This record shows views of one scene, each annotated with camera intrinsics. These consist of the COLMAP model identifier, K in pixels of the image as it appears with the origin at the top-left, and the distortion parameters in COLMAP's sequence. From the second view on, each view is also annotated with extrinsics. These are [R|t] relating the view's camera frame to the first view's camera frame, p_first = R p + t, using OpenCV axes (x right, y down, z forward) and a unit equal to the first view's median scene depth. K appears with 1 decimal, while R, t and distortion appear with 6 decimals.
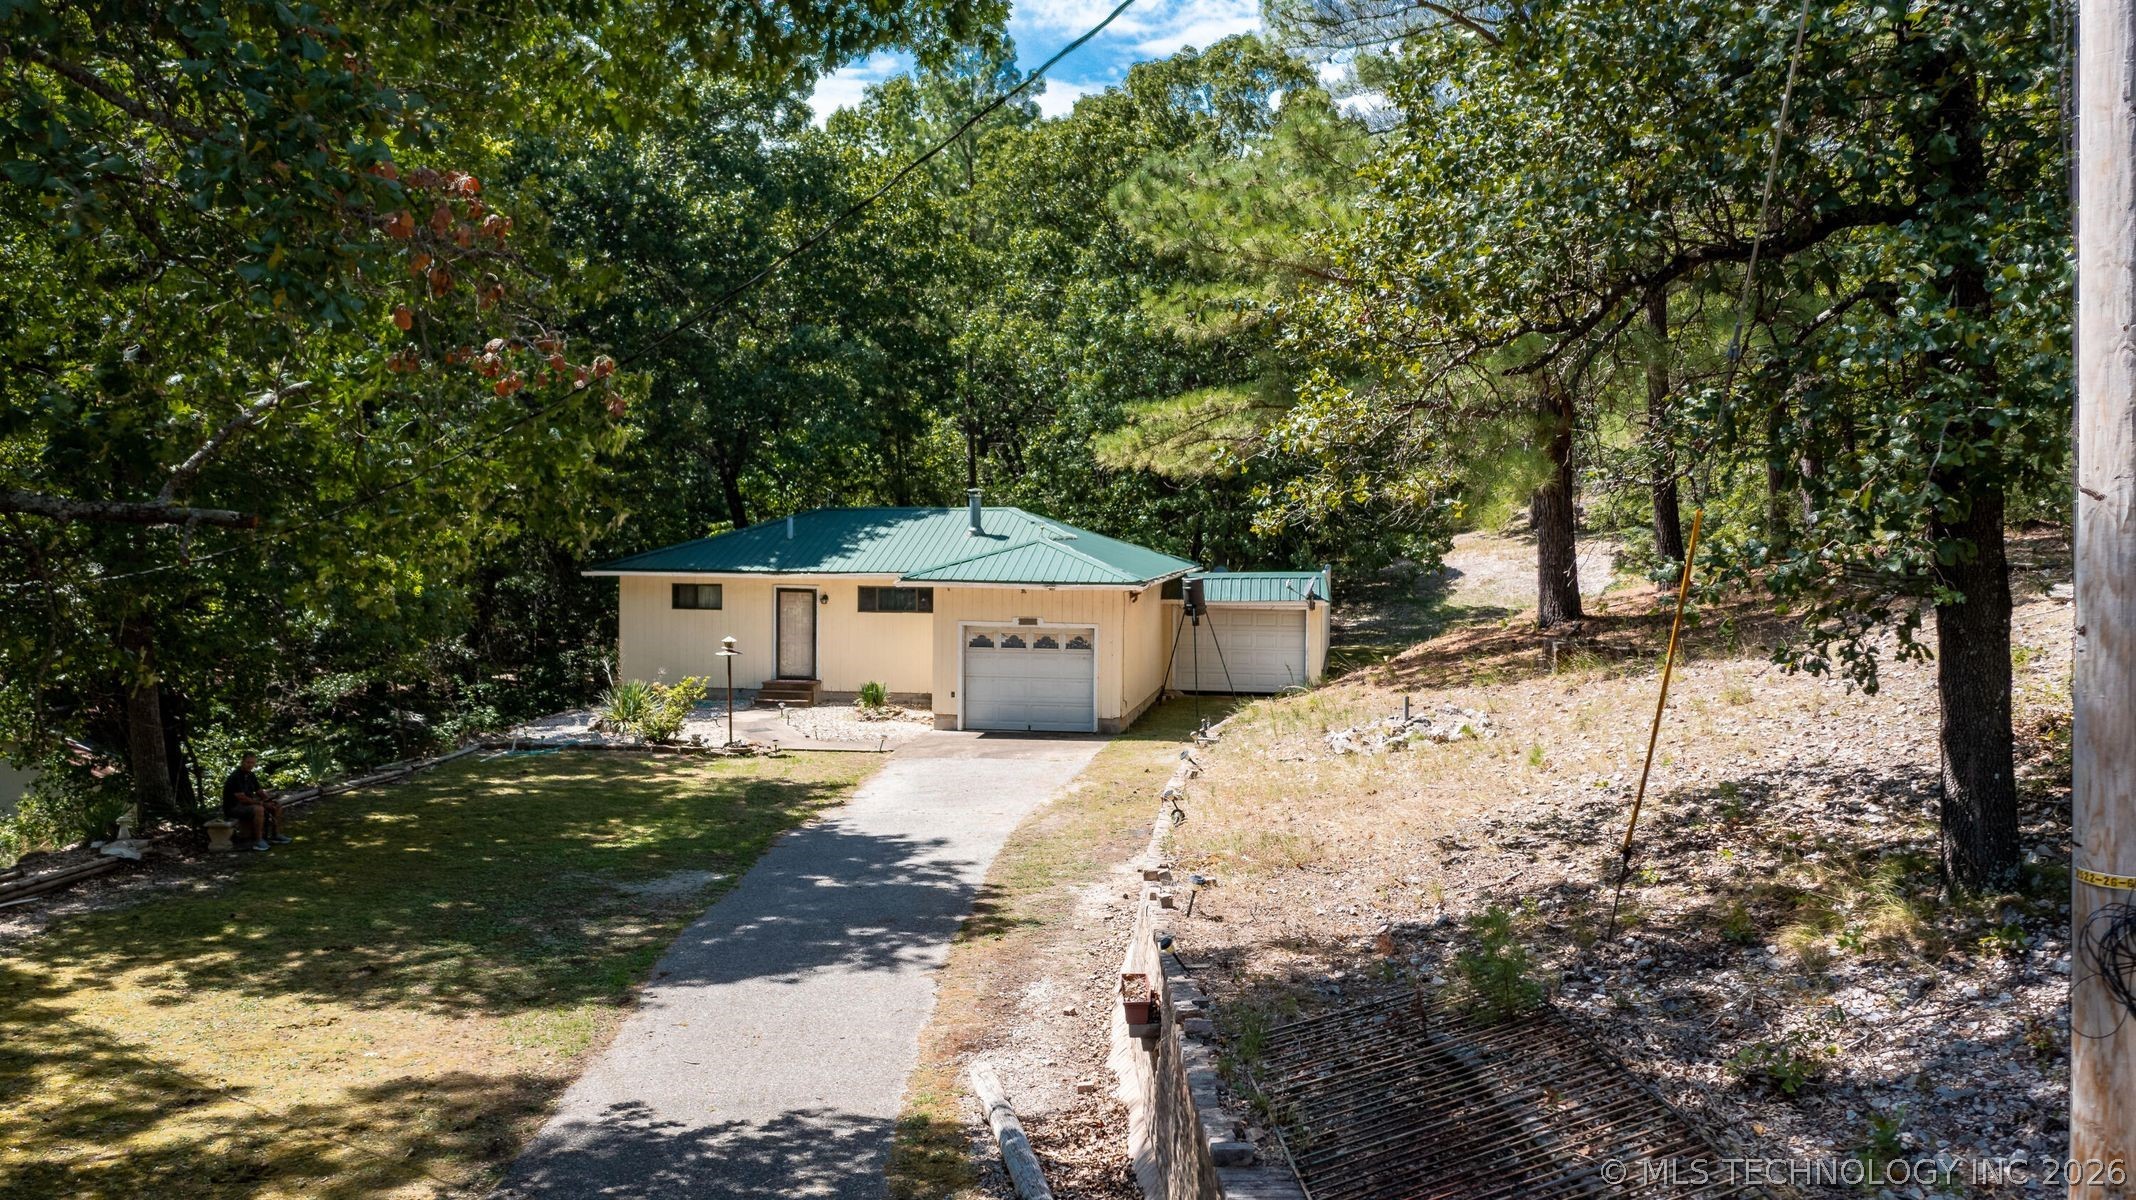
lens RADIAL K [[1758.6, 0, 1135.5], [0, 1758.6, 594.9], [0, 0, 1]] dist [-0.023769, 0.006841]
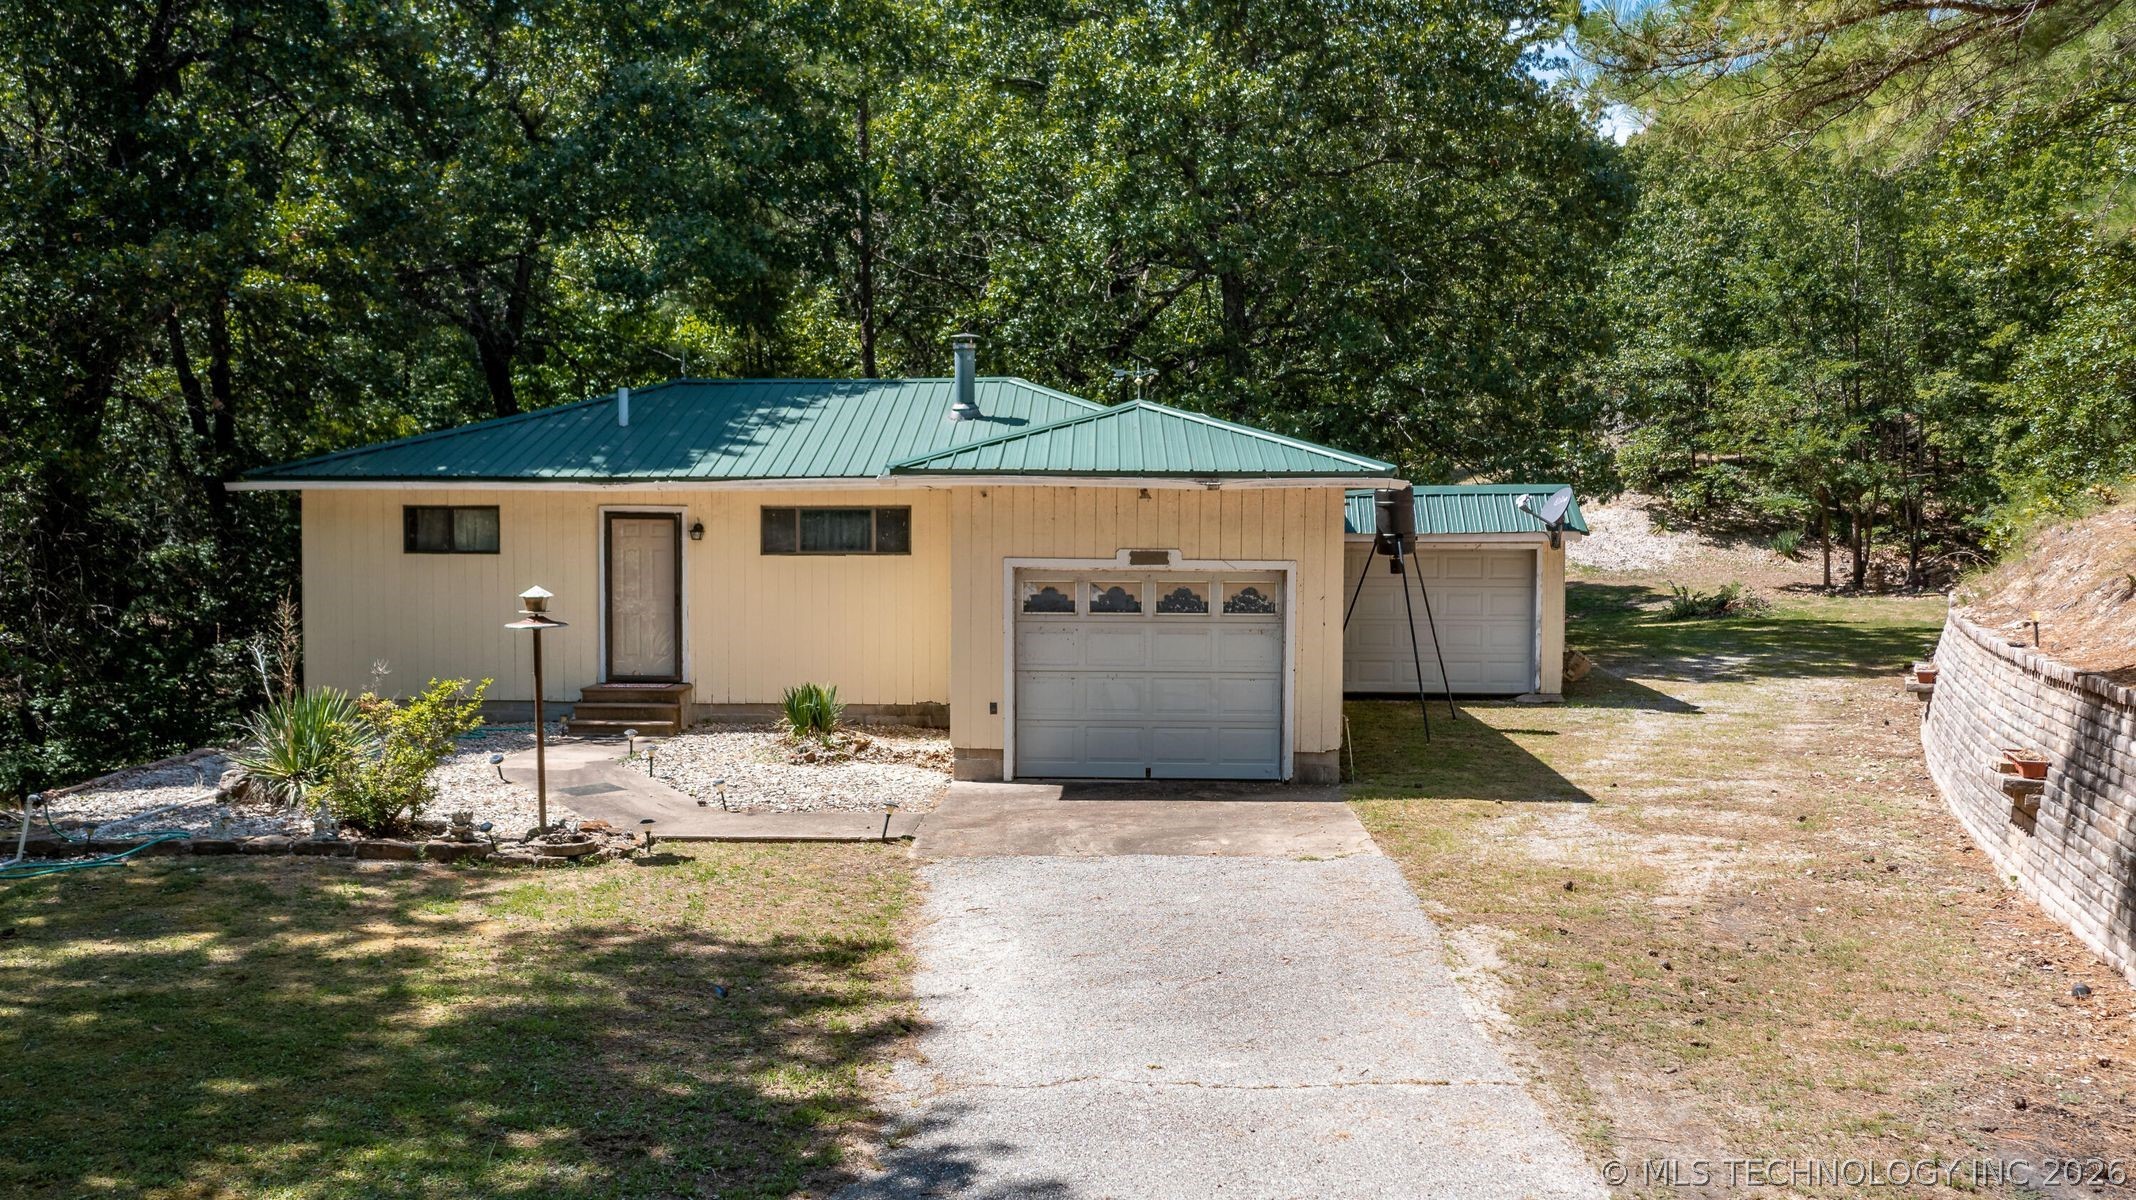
lens RADIAL K [[1801.4, 0, 1068.0], [0, 1801.4, 600.0], [0, 0, 1]] dist [-0.025312, 0.007327]
pose [[0.995408, -0.008919, 0.095309, -0.125503], [0.008438, 0.999950, 0.005443, 0.022861], [-0.095353, -0.004613, 0.995433, 0.476857]]
